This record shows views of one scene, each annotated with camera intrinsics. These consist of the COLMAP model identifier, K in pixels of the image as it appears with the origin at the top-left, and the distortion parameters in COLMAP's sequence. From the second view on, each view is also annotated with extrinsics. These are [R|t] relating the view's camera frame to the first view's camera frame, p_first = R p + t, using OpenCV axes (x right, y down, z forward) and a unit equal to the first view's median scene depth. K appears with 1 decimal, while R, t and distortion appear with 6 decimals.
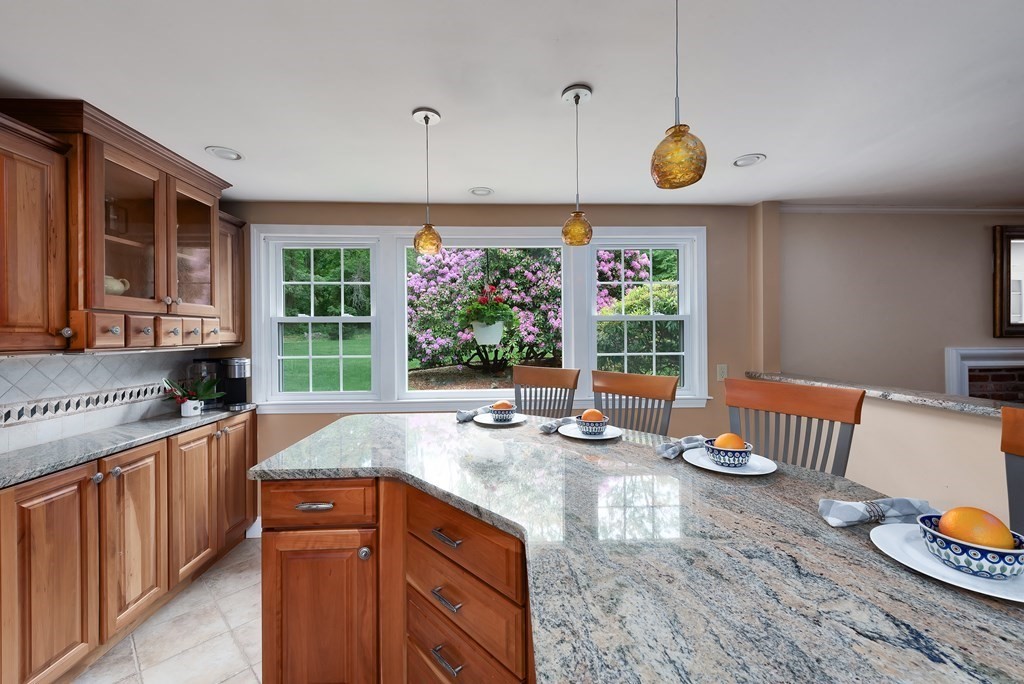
lens RADIAL K [[400.6, 0, 519.4], [0, 400.6, 333.8], [0, 0, 1]] dist [0.000954, -0.002026]
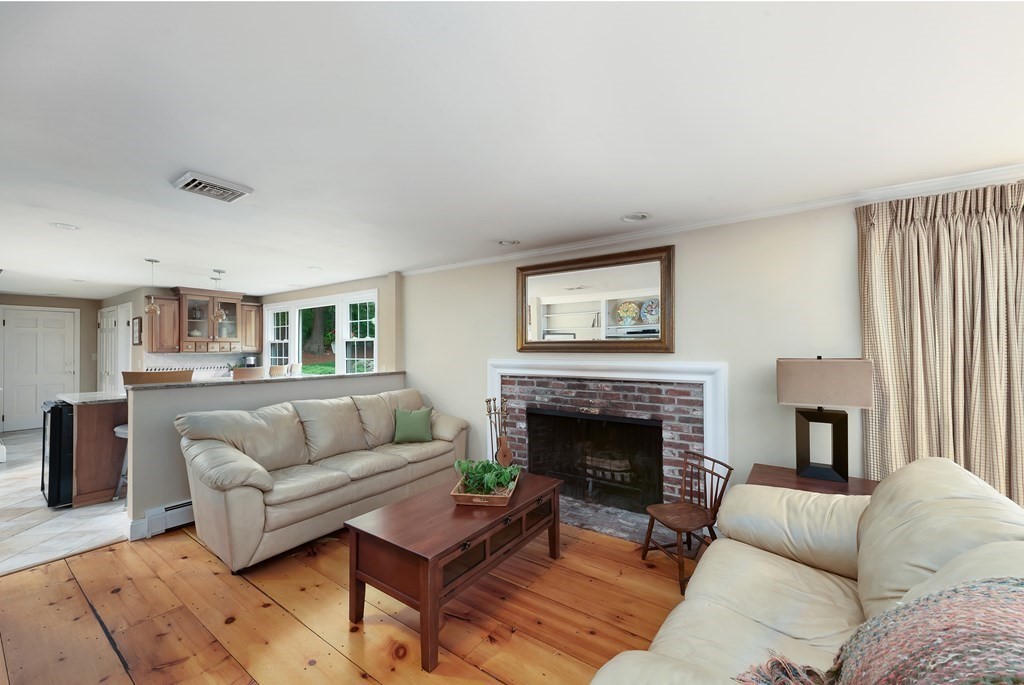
lens RADIAL K [[400.6, 0, 511.7], [0, 400.6, 341.4], [0, 0, 1]] dist [0.000954, -0.002026]
pose [[0.793614, -0.008316, -0.608364, 2.332190], [-0.001773, 0.999871, -0.015981, -0.004510], [0.608418, 0.013762, 0.793497, -0.055961]]
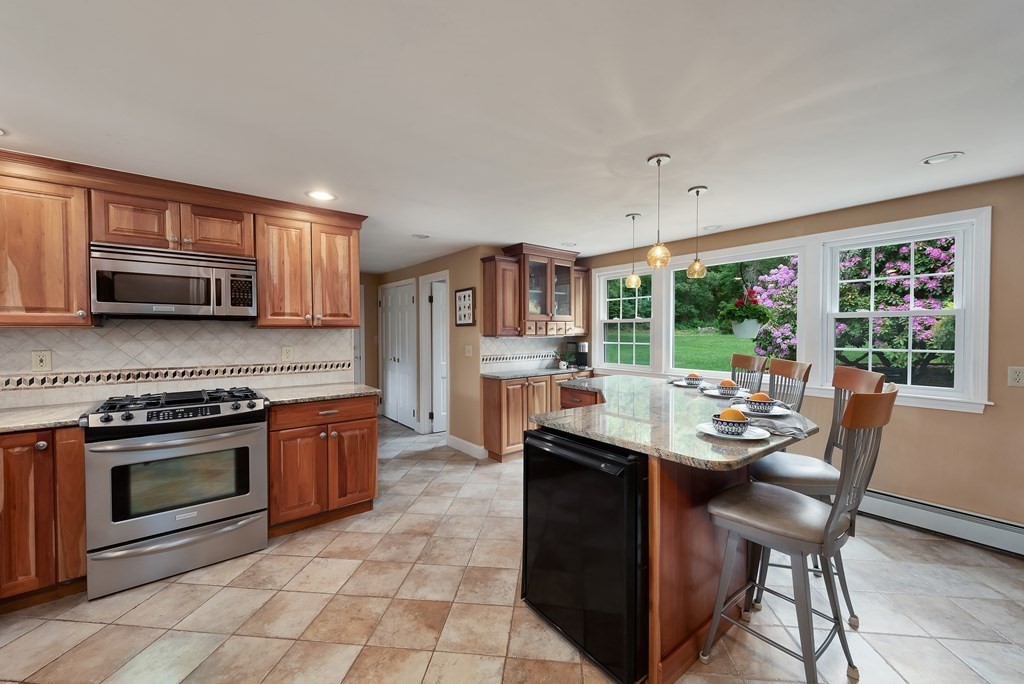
lens RADIAL K [[400.6, 0, 514.9], [0, 400.6, 339.3], [0, 0, 1]] dist [0.000954, -0.002026]
pose [[0.586415, 0.023550, -0.809668, 0.671282], [-0.000010, 0.999577, 0.029066, -0.008194], [0.810011, -0.017037, 0.586167, -0.394038]]
